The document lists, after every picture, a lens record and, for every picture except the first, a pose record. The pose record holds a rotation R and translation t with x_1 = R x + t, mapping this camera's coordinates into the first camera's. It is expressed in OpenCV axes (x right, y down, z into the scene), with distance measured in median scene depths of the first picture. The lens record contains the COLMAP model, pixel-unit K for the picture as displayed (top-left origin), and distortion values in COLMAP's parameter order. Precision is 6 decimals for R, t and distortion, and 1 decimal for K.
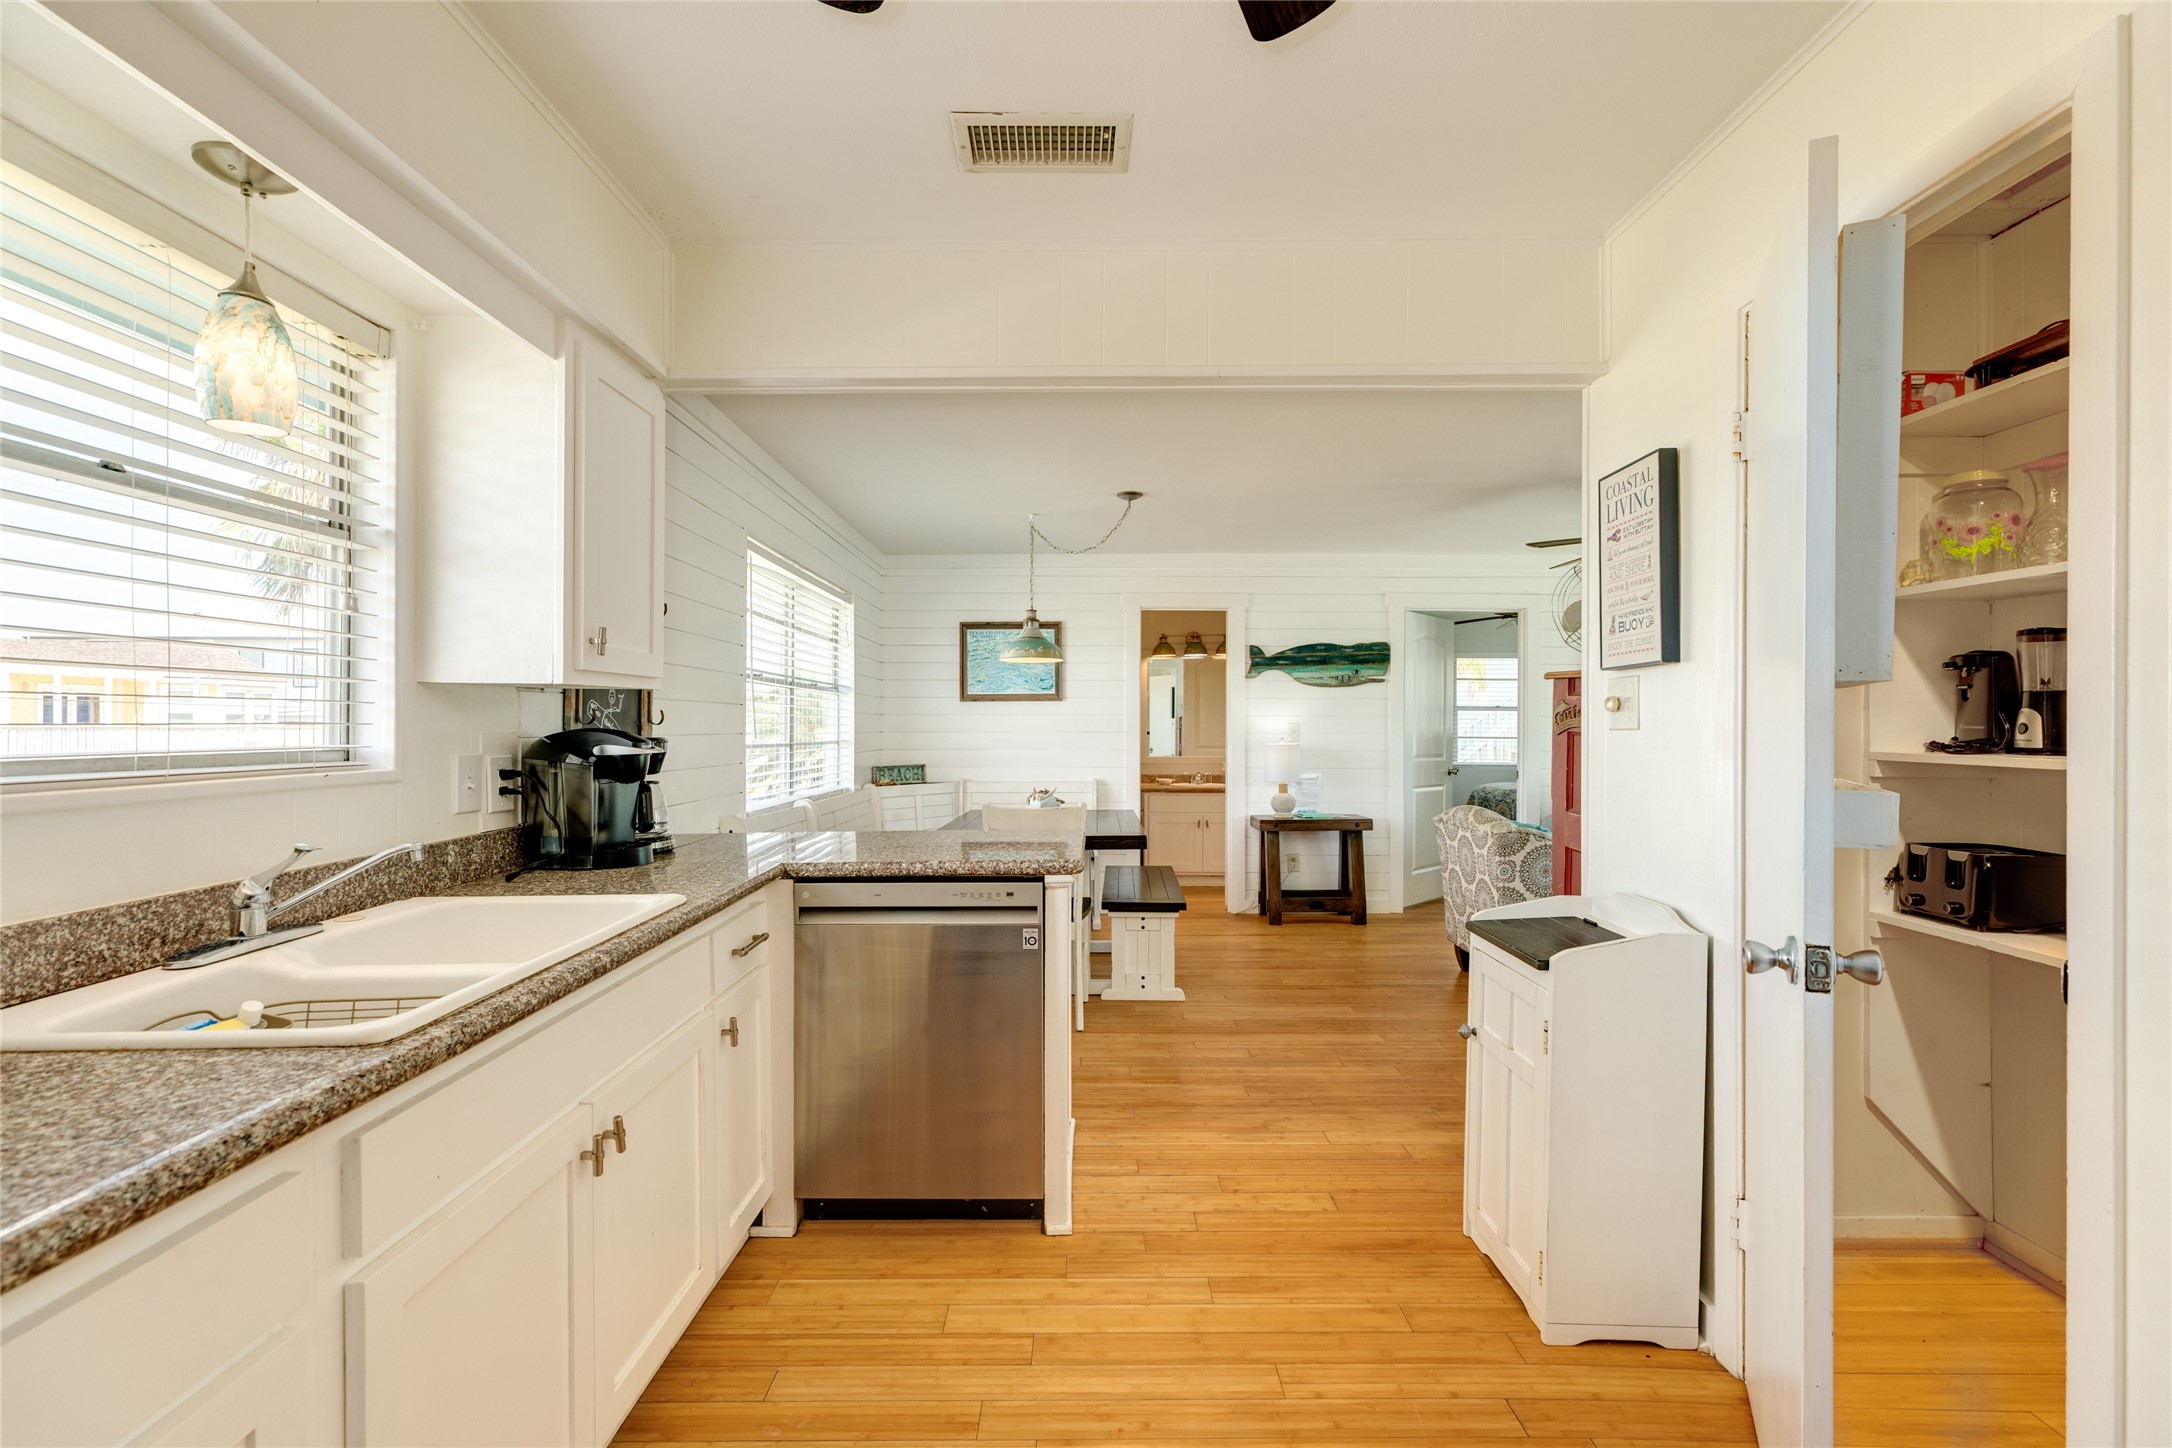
lens RADIAL K [[966.4, 0, 1078.5], [0, 966.4, 725.8], [0, 0, 1]] dist [0.005325, -0.000521]
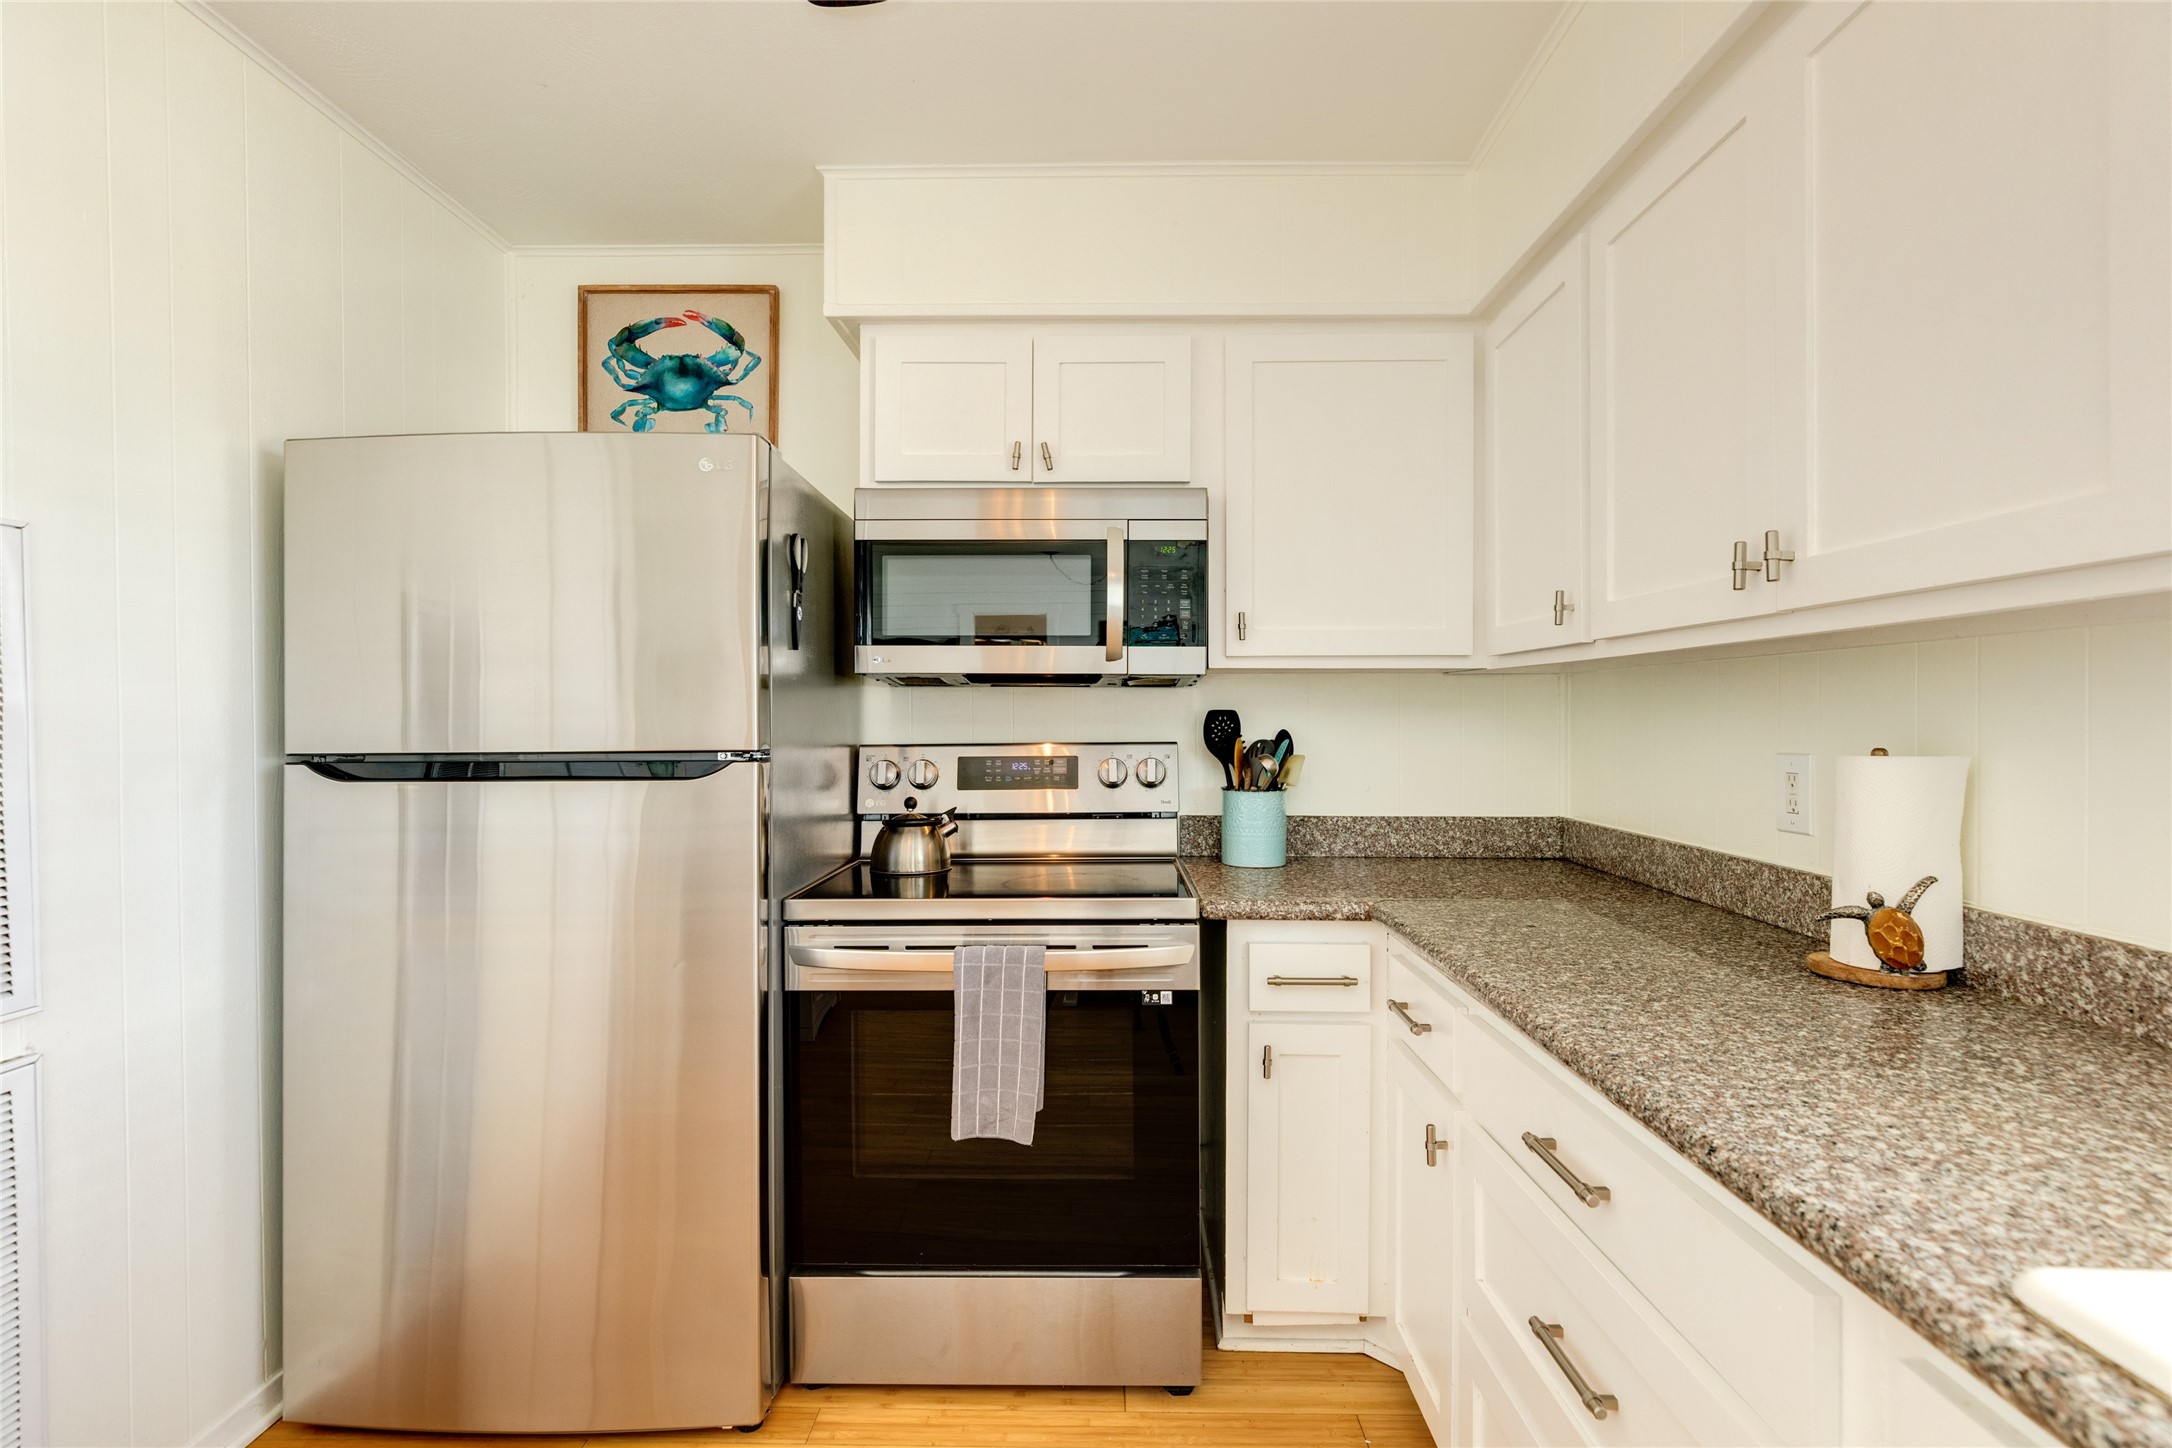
lens RADIAL K [[1054.0, 0, 1079.2], [0, 1054.0, 722.4], [0, 0, 1]] dist [-0.006331, -0.000439]
pose [[-0.999935, 0.001998, 0.011263, -0.036240], [0.002082, 0.999970, 0.007524, 0.000735], [-0.011248, 0.007547, -0.999908, 0.280471]]
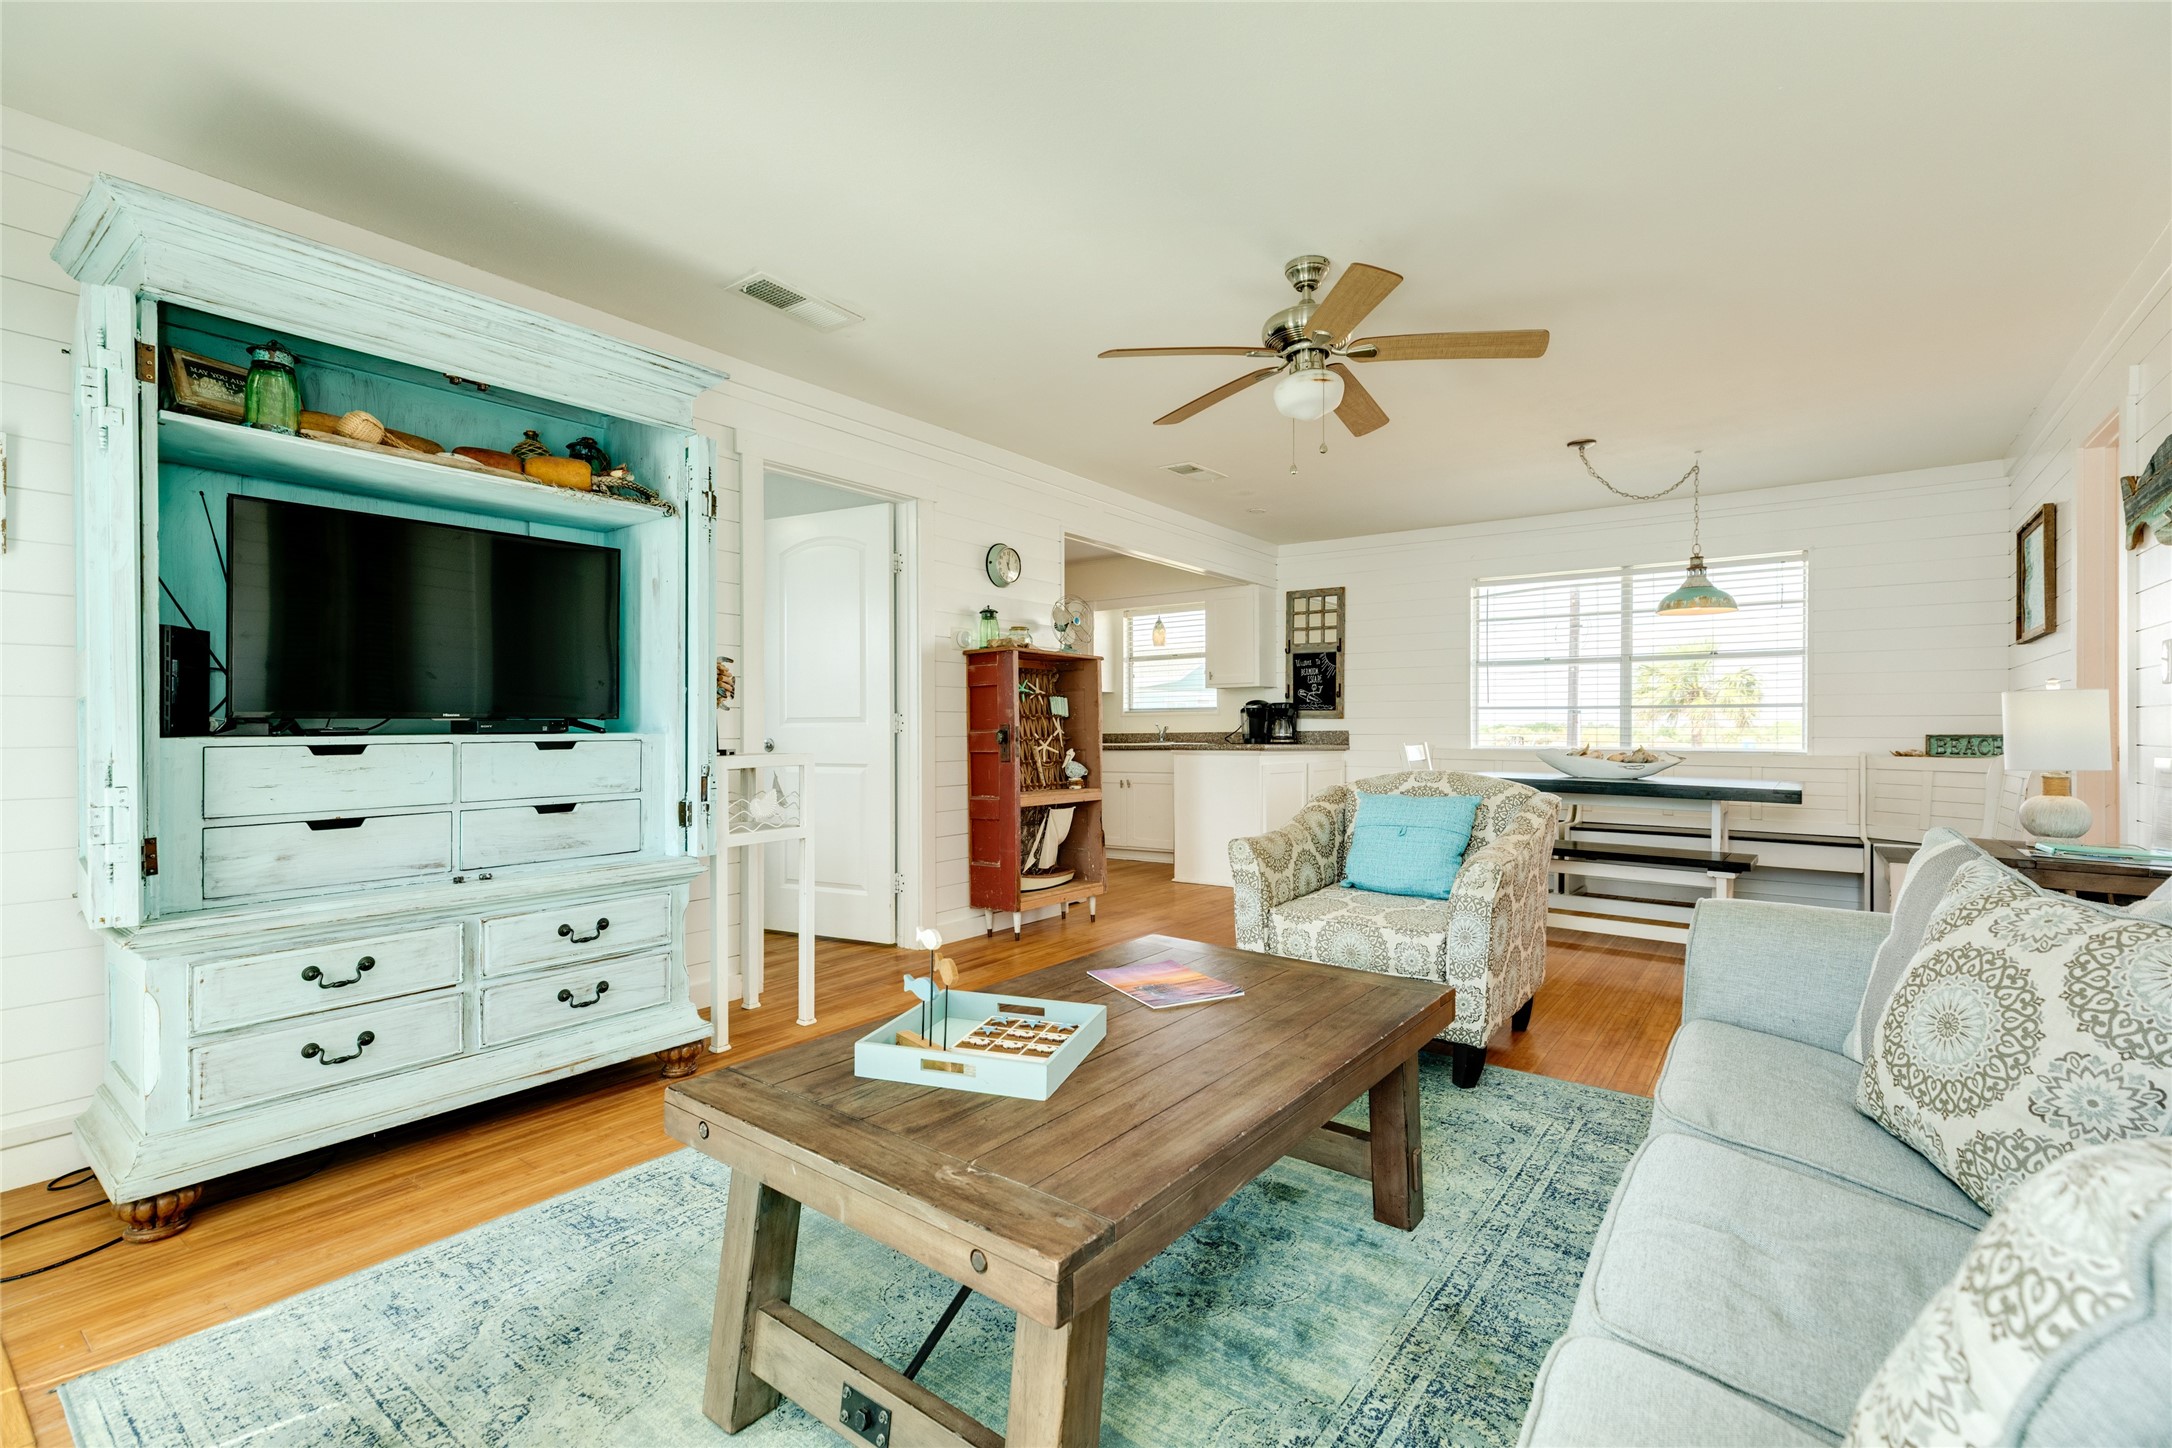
lens RADIAL K [[966.4, 0, 1087.0], [0, 966.4, 717.1], [0, 0, 1]] dist [0.005325, -0.000521]
pose [[-0.591941, -0.012055, -0.805891, 0.888708], [0.000038, 0.999888, -0.014985, 0.039547], [0.805981, -0.008901, -0.591874, 0.923223]]
